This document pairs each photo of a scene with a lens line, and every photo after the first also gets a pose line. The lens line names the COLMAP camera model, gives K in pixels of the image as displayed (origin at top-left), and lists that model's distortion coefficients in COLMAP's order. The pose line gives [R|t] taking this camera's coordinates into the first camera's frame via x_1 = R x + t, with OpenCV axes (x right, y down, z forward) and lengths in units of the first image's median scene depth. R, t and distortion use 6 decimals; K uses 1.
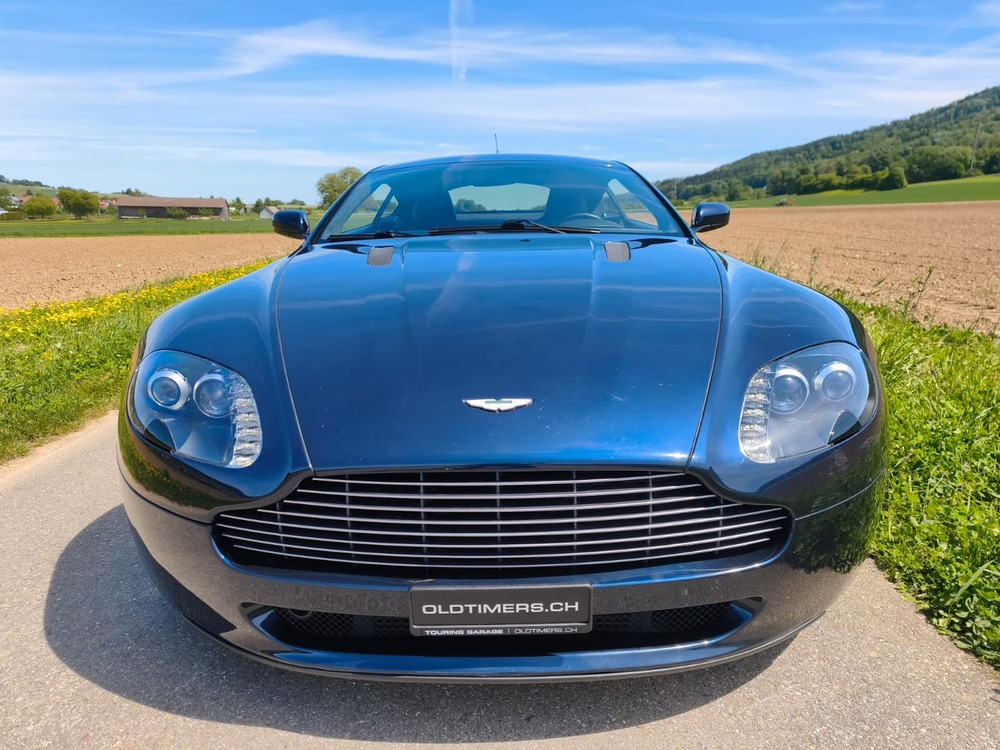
lens RADIAL K [[680.4, 0, 491.0], [0, 680.4, 389.0], [0, 0, 1]] dist [0.016253, -0.009834]
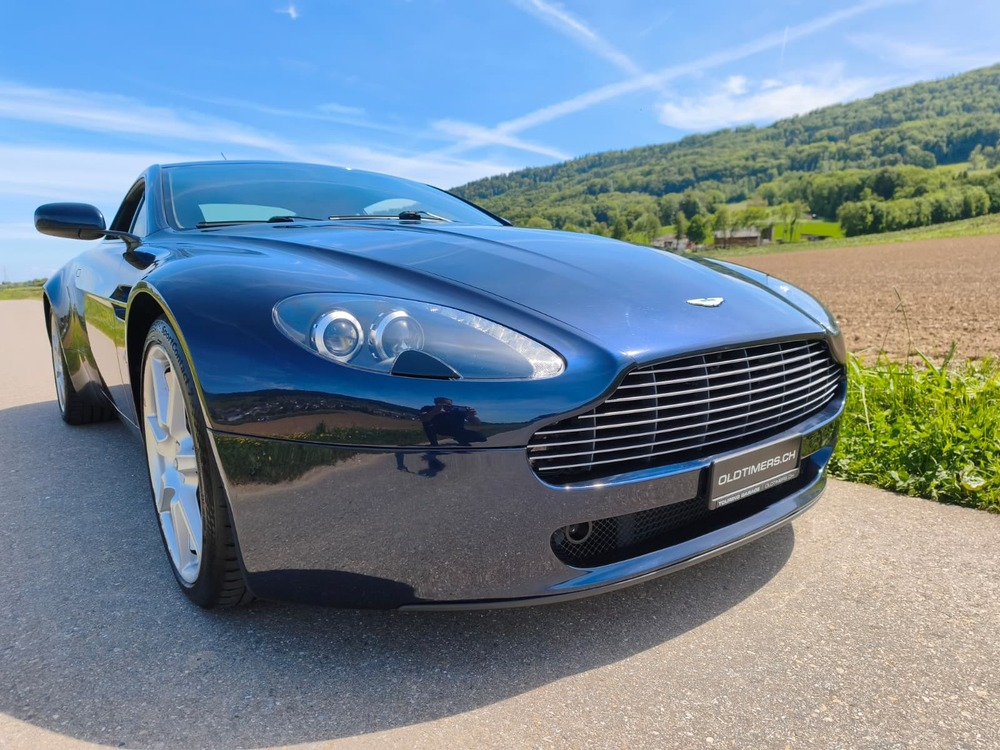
lens RADIAL K [[680.4, 0, 498.8], [0, 680.4, 376.3], [0, 0, 1]] dist [0.016253, -0.009834]
pose [[0.788674, -0.096749, 0.607152, -0.906948], [0.168701, 0.983691, -0.062388, 0.147078], [-0.591214, 0.151631, 0.792133, 0.278838]]
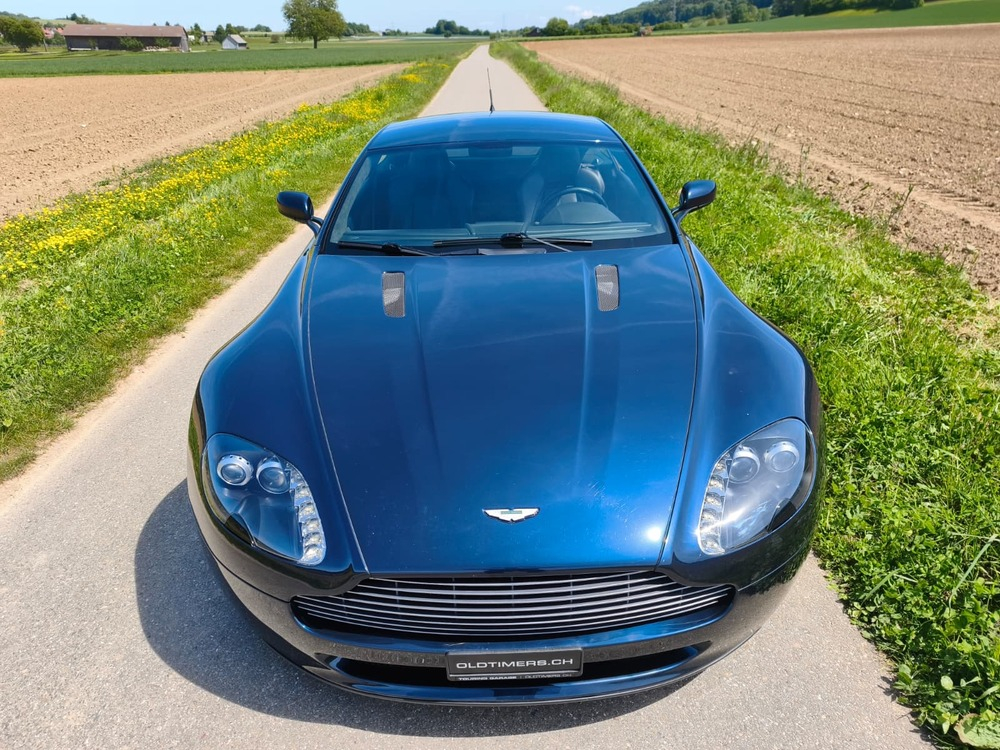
lens RADIAL K [[680.4, 0, 492.1], [0, 680.4, 380.8], [0, 0, 1]] dist [0.016253, -0.009834]
pose [[0.999683, -0.018200, 0.017414, -0.038705], [0.014041, 0.976595, 0.214628, -0.451218], [-0.020912, -0.214315, 0.976541, -0.170107]]
